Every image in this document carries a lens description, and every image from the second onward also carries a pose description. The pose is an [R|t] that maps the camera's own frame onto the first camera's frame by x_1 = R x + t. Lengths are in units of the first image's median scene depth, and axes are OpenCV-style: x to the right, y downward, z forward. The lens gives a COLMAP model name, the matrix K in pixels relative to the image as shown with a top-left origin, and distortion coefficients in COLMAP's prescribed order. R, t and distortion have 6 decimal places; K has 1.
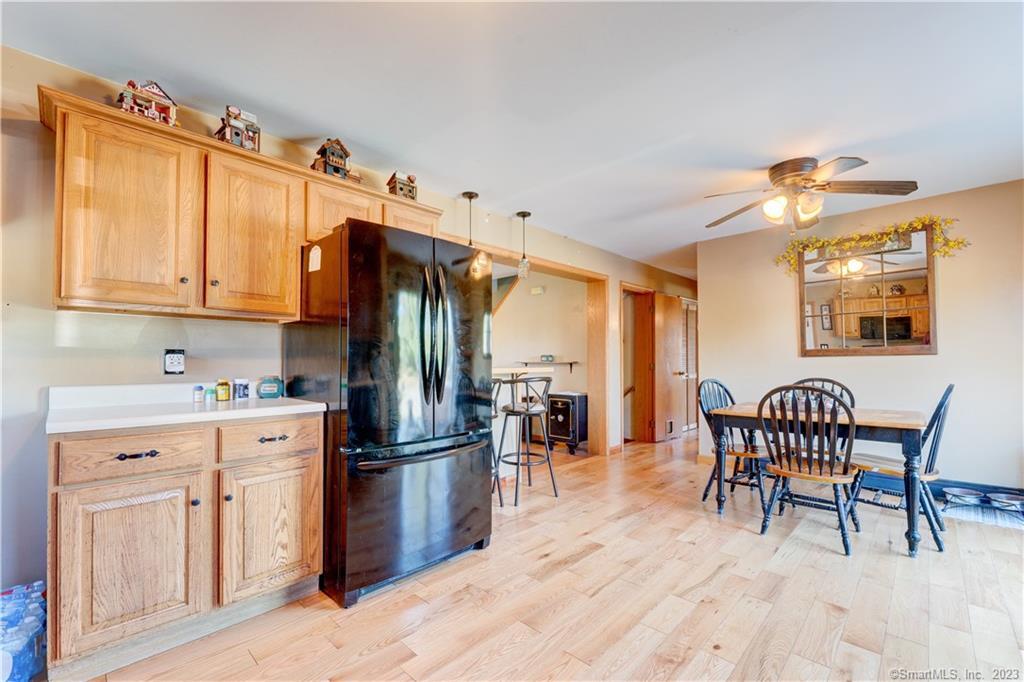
lens RADIAL K [[433.4, 0, 504.7], [0, 433.4, 347.1], [0, 0, 1]] dist [0.001952, -0.000501]
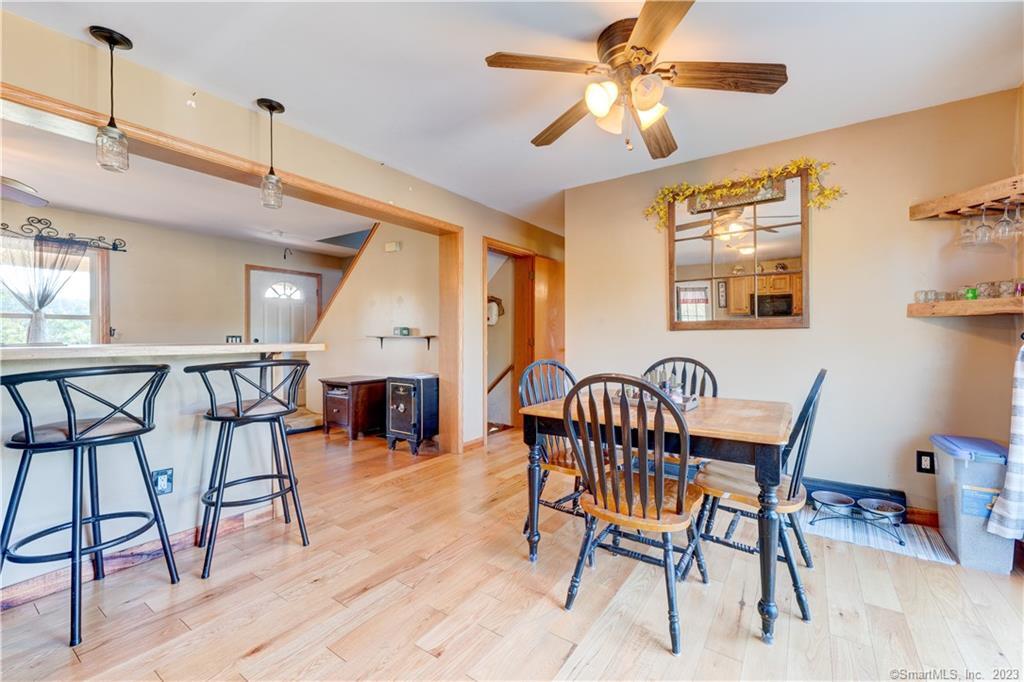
lens RADIAL K [[421.4, 0, 540.6], [0, 421.4, 329.0], [0, 0, 1]] dist [0.010165, -0.000136]
pose [[0.977982, 0.007092, 0.208567, 0.318649], [-0.010551, 0.999825, 0.015474, 0.010847], [-0.208421, -0.017334, 0.977886, 0.309314]]
